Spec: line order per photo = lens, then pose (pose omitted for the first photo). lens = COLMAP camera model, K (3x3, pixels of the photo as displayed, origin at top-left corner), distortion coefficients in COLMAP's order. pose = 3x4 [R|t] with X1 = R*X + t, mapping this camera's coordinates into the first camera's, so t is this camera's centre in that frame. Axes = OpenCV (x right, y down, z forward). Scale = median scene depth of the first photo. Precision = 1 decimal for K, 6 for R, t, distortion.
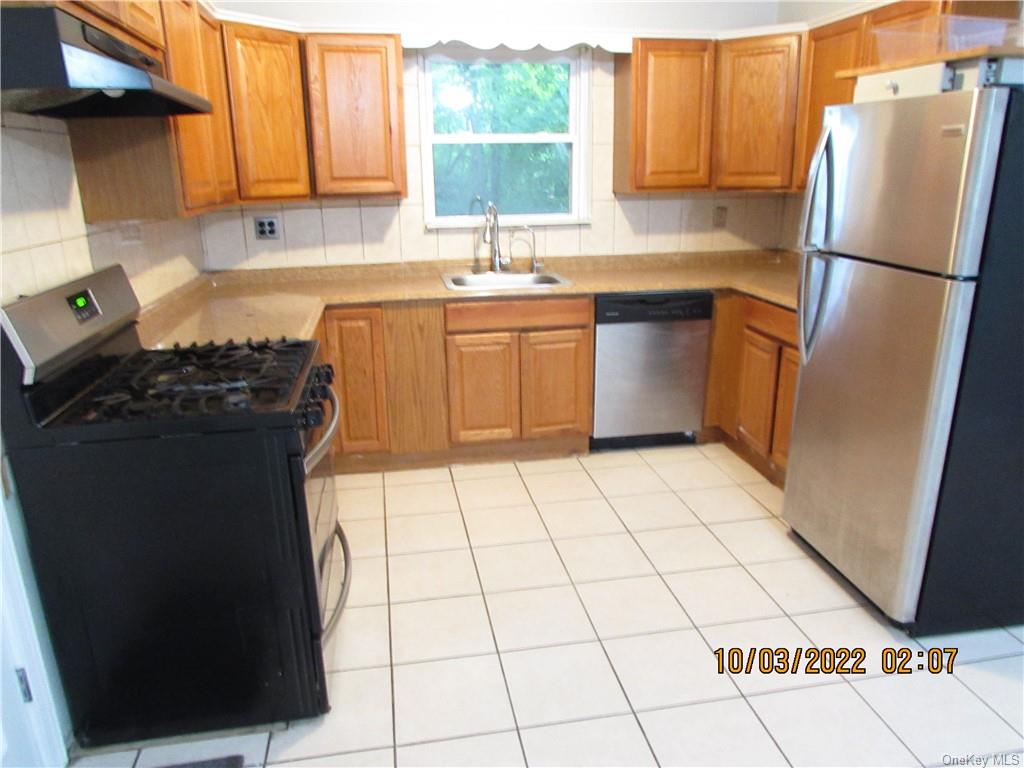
lens RADIAL K [[732.1, 0, 512.0], [0, 732.1, 384.0], [0, 0, 1]] dist [-0.019568, 0.001352]
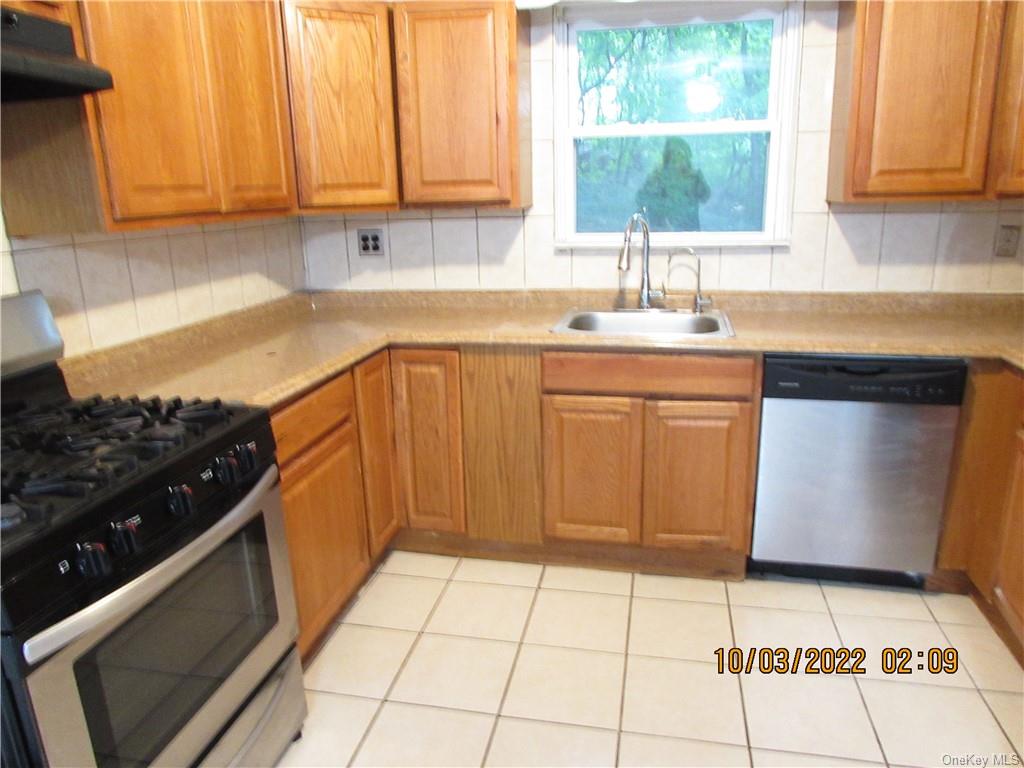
lens RADIAL K [[732.1, 0, 512.0], [0, 732.1, 384.0], [0, 0, 1]] dist [-0.019568, 0.001352]
pose [[0.926968, 0.091092, -0.363914, 0.140435], [-0.096221, 0.995352, 0.004053, -0.072378], [0.362592, 0.031259, 0.931424, 0.284176]]
